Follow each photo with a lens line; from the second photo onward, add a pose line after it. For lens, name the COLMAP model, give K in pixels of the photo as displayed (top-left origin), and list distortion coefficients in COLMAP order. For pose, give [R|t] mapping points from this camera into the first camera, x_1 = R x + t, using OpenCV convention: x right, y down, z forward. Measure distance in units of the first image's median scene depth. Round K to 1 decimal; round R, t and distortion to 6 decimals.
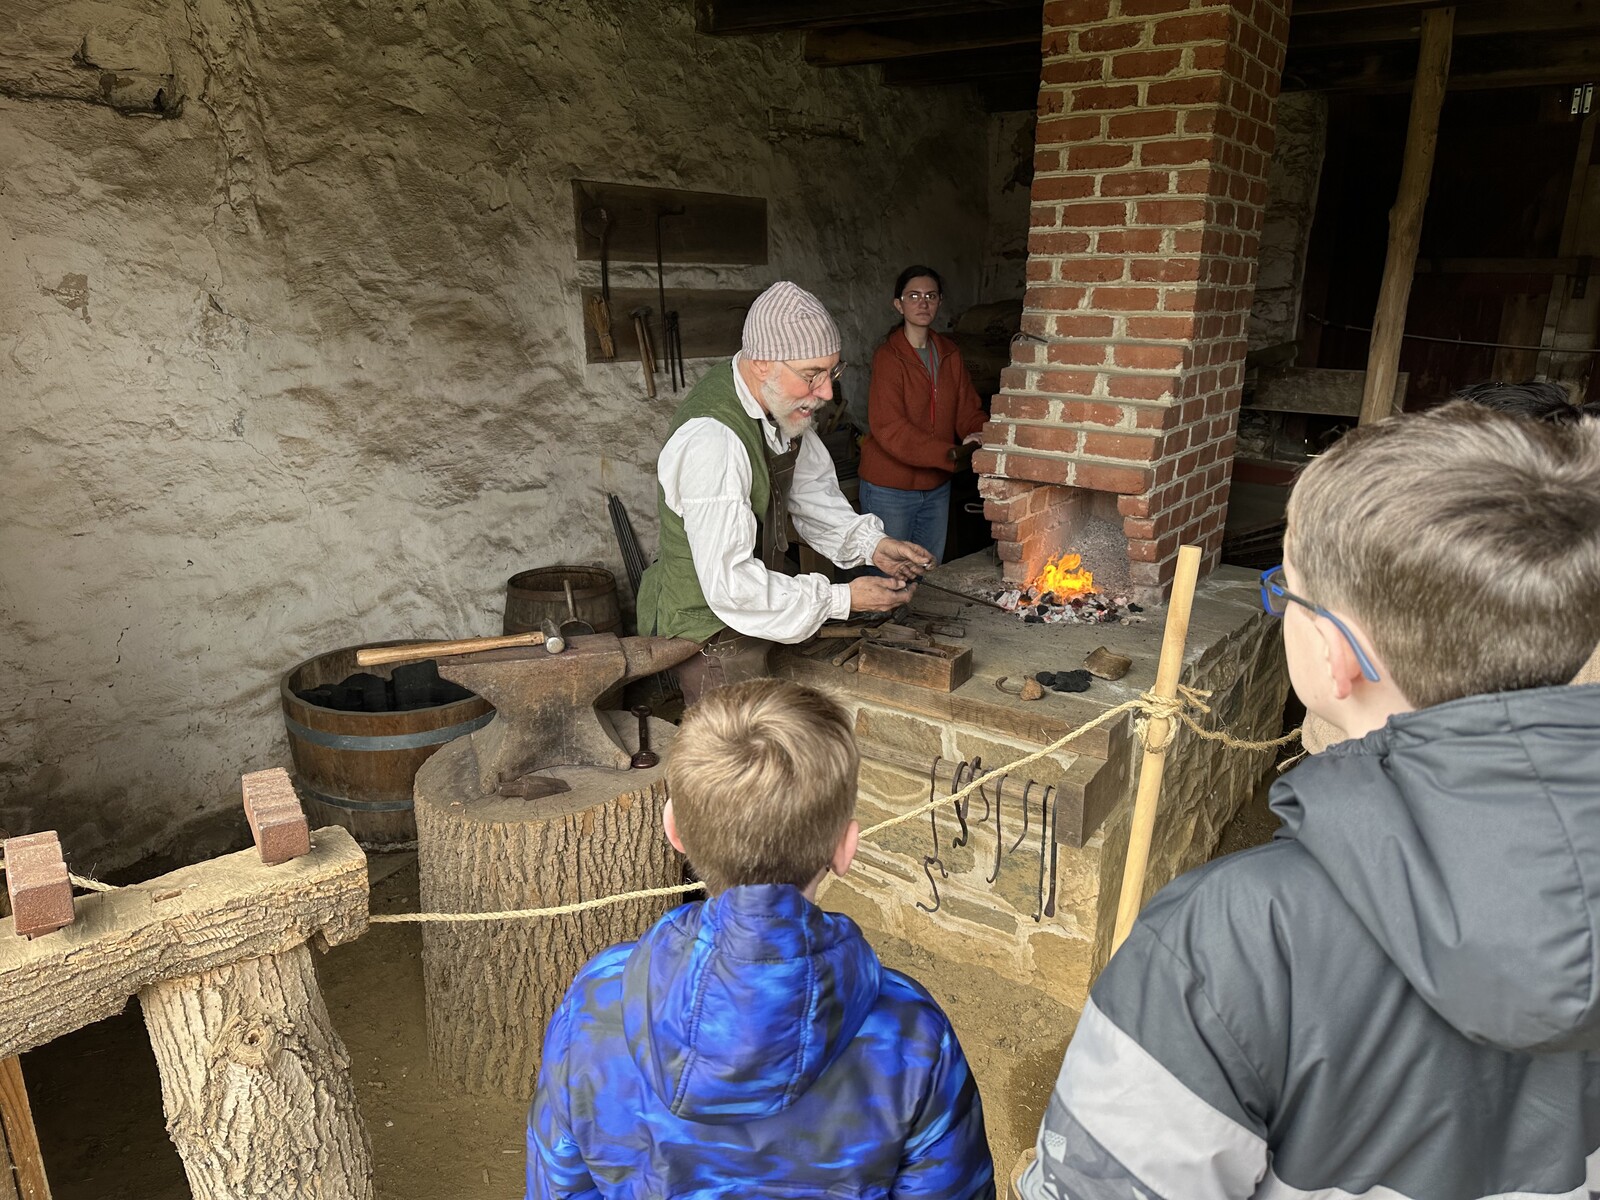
lens RADIAL K [[1242.5, 0, 811.2], [0, 1242.5, 605.9], [0, 0, 1]] dist [0.032391, -0.067091]
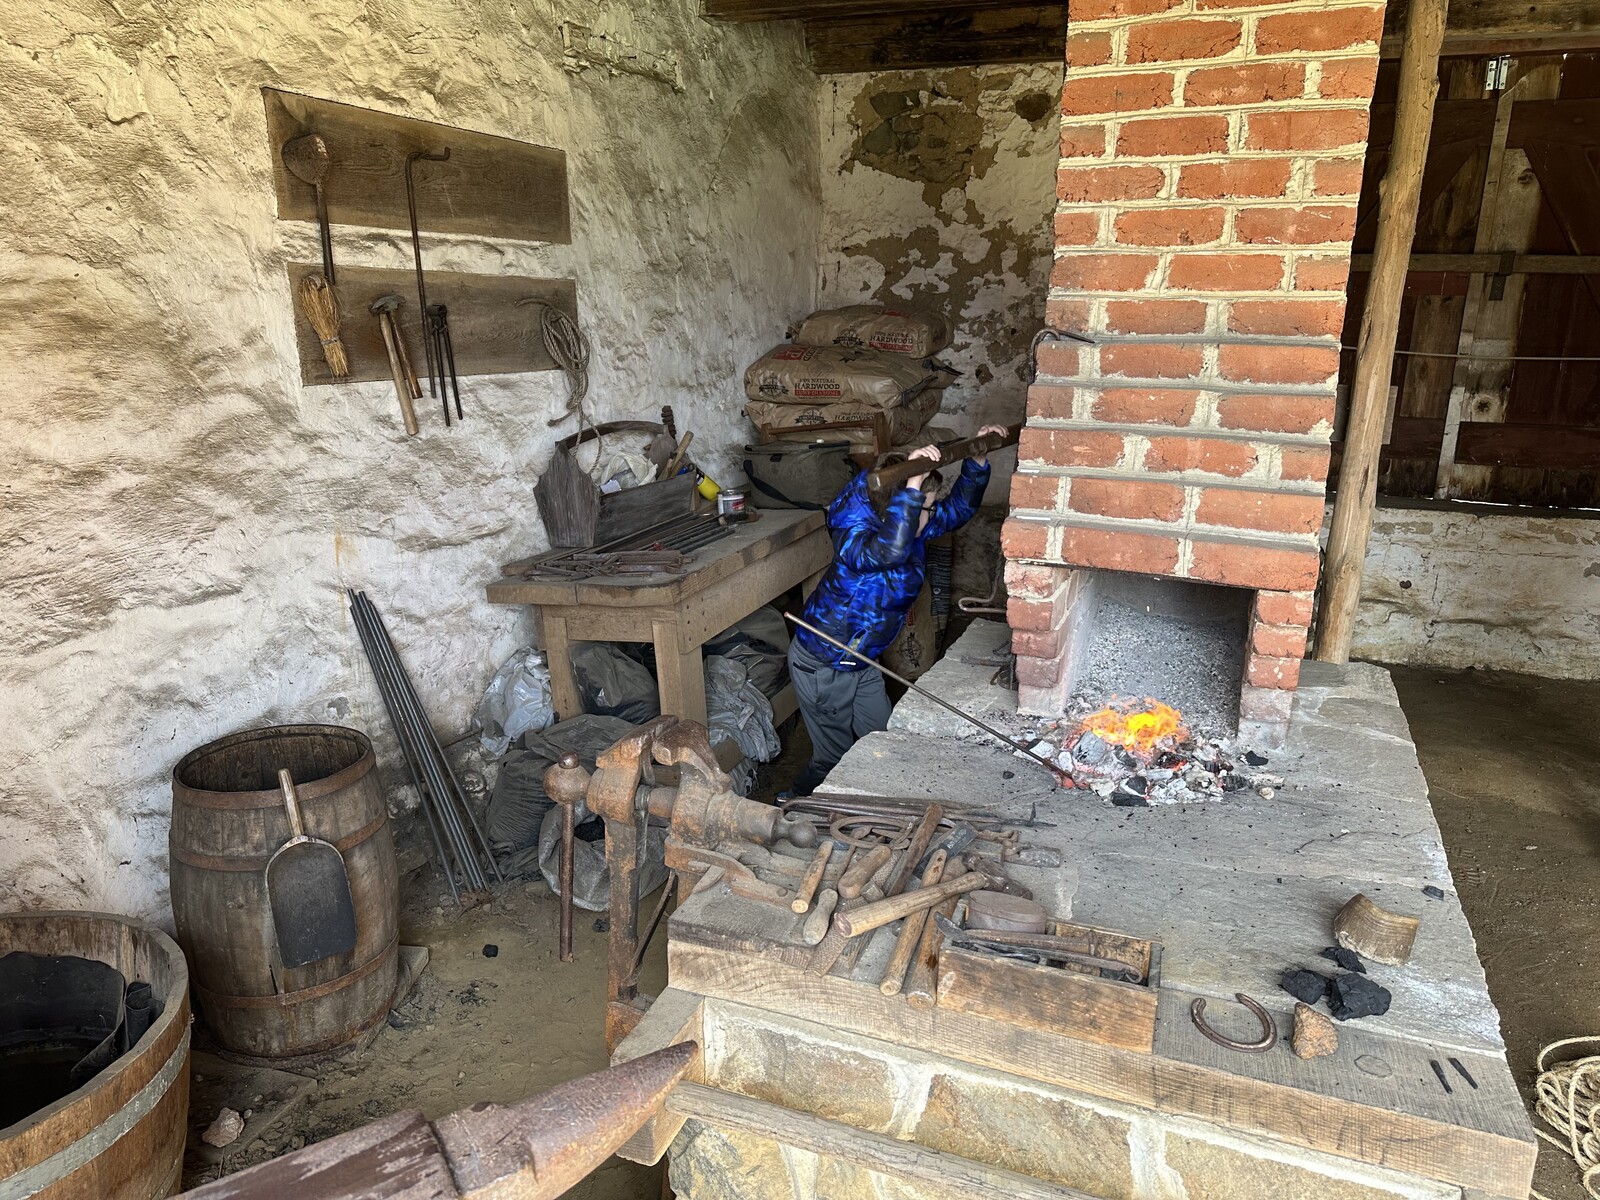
lens RADIAL K [[1242.5, 0, 868.0], [0, 1242.5, 599.8], [0, 0, 1]] dist [0.032391, -0.067091]
pose [[0.969944, -0.054374, 0.237174, -0.067020], [0.059102, 0.998169, -0.012863, -0.071251], [-0.236041, 0.026494, 0.971382, 0.370054]]
